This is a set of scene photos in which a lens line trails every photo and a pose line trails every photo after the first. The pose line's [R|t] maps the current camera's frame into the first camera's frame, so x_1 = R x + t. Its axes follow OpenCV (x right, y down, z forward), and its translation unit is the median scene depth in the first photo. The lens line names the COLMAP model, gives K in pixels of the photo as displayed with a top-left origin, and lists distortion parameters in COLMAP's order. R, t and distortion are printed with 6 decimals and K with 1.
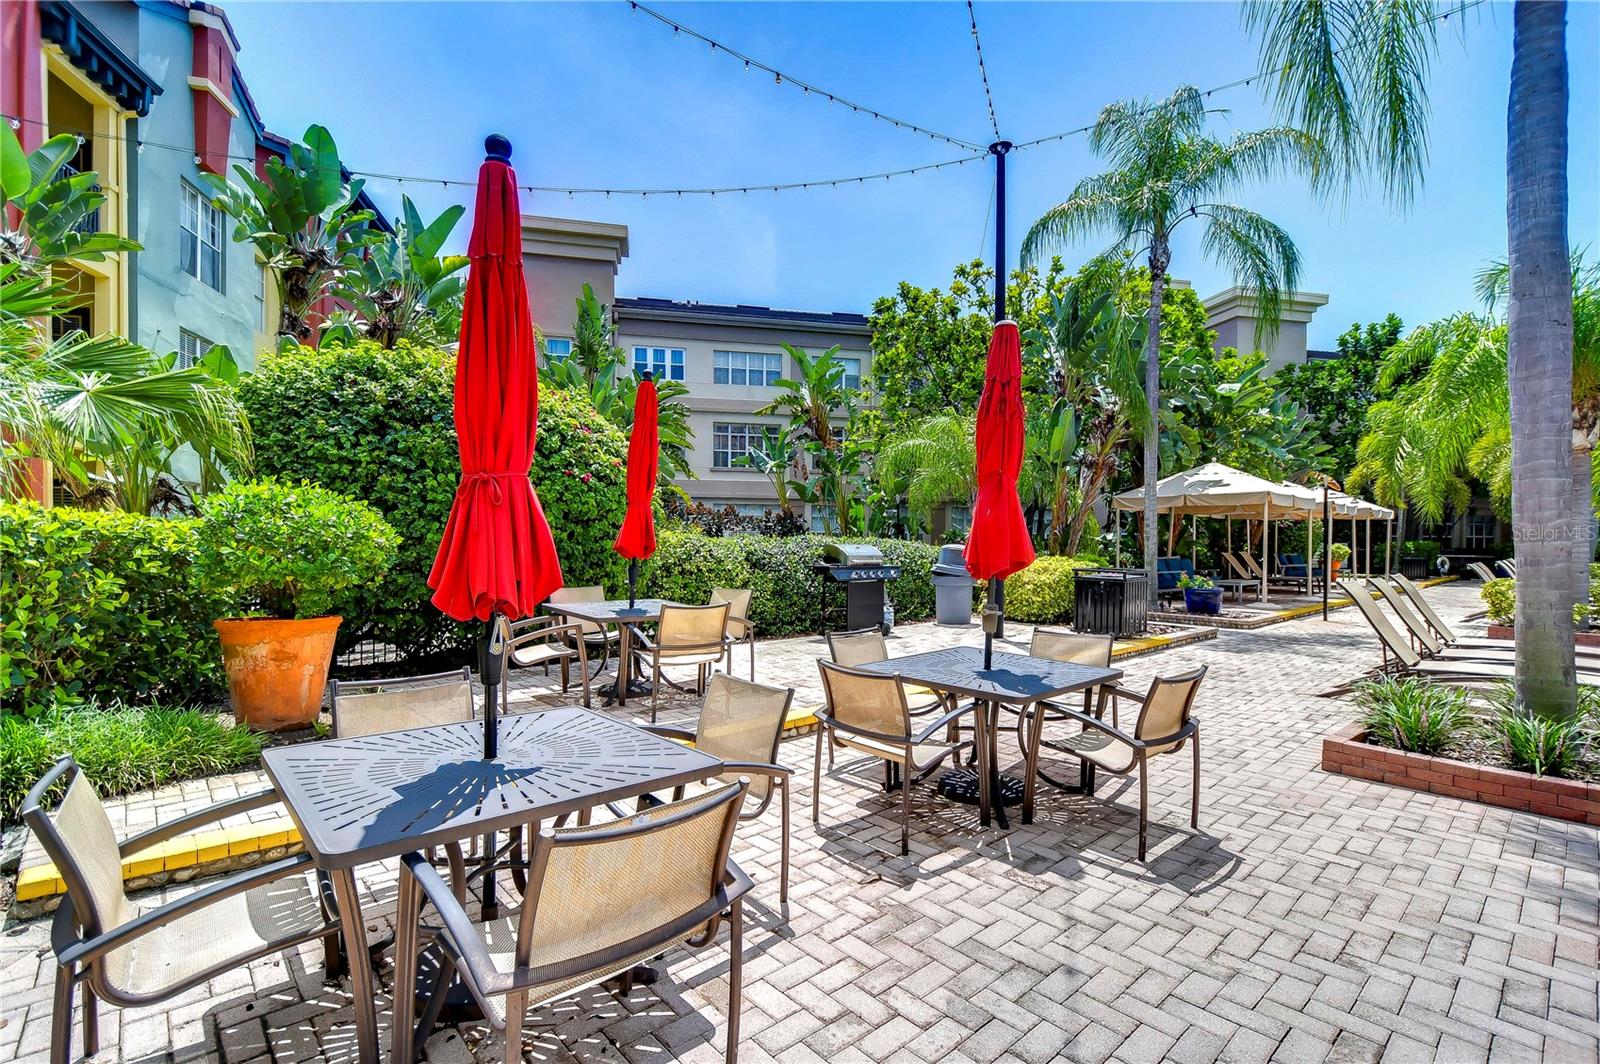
lens RADIAL K [[753.0, 0, 805.1], [0, 753.0, 559.7], [0, 0, 1]] dist [0.002714, -0.000200]
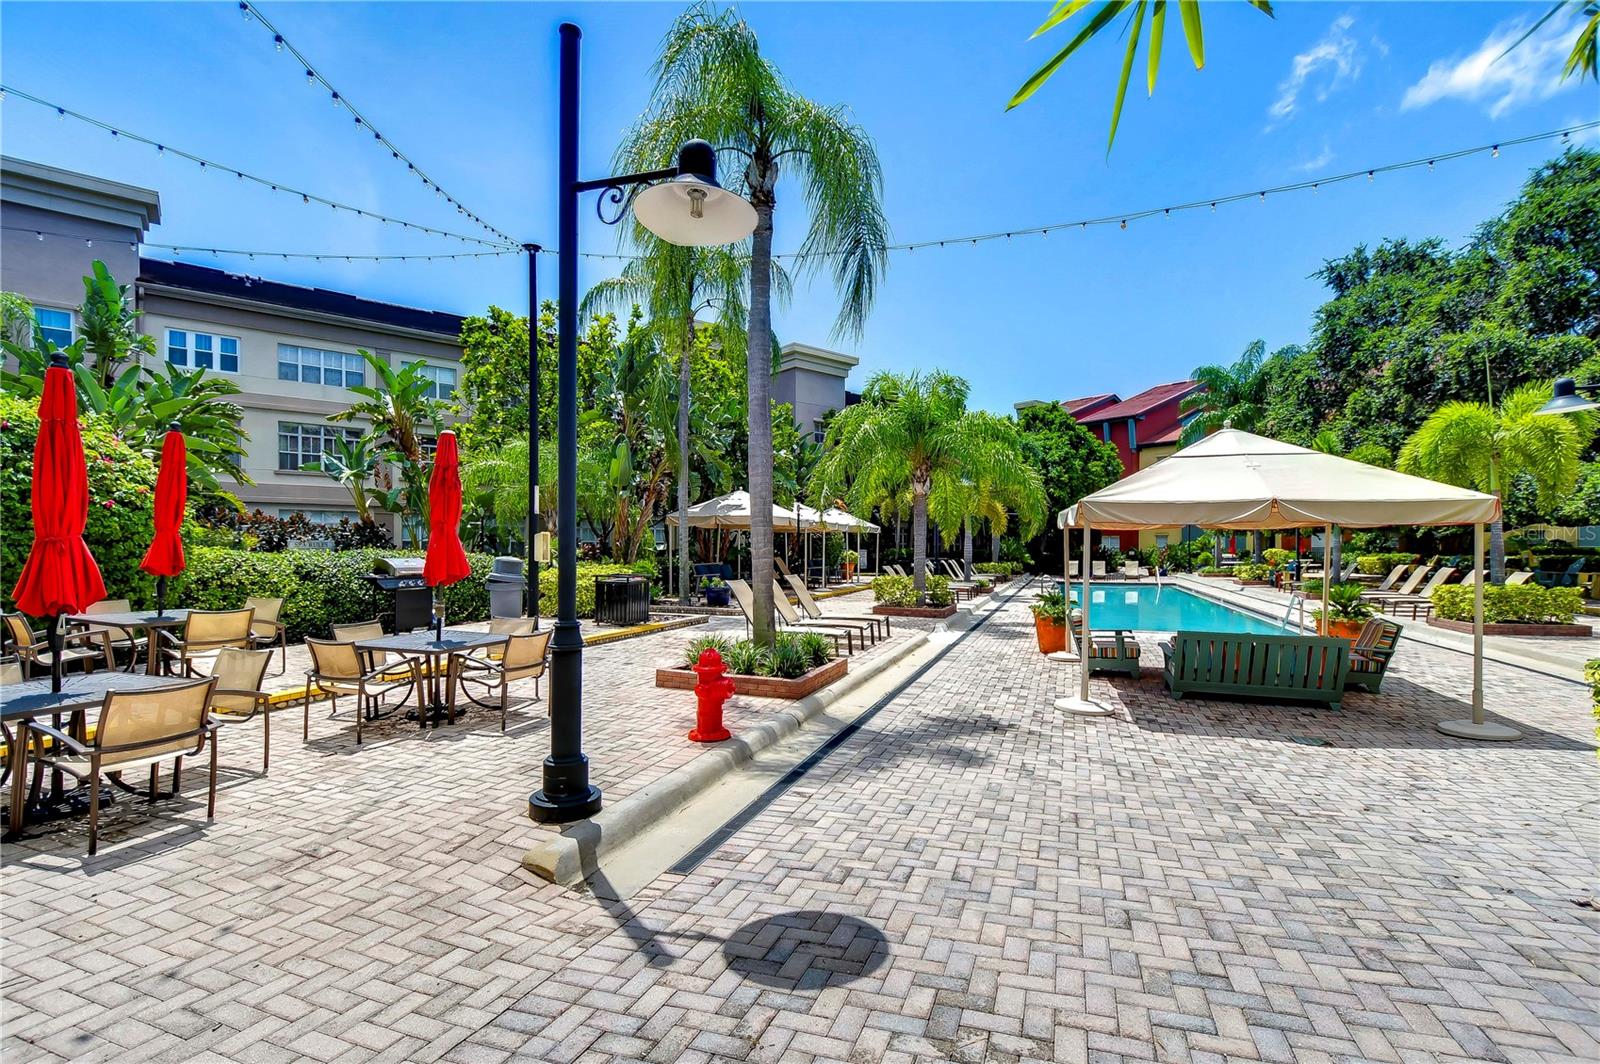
lens RADIAL K [[732.2, 0, 805.3], [0, 732.2, 558.5], [0, 0, 1]] dist [0.009537, -0.010114]
pose [[0.882534, -0.008635, 0.470169, 0.074651], [0.012220, 0.999915, -0.004574, -0.006240], [-0.470089, 0.009782, 0.882565, -0.299857]]
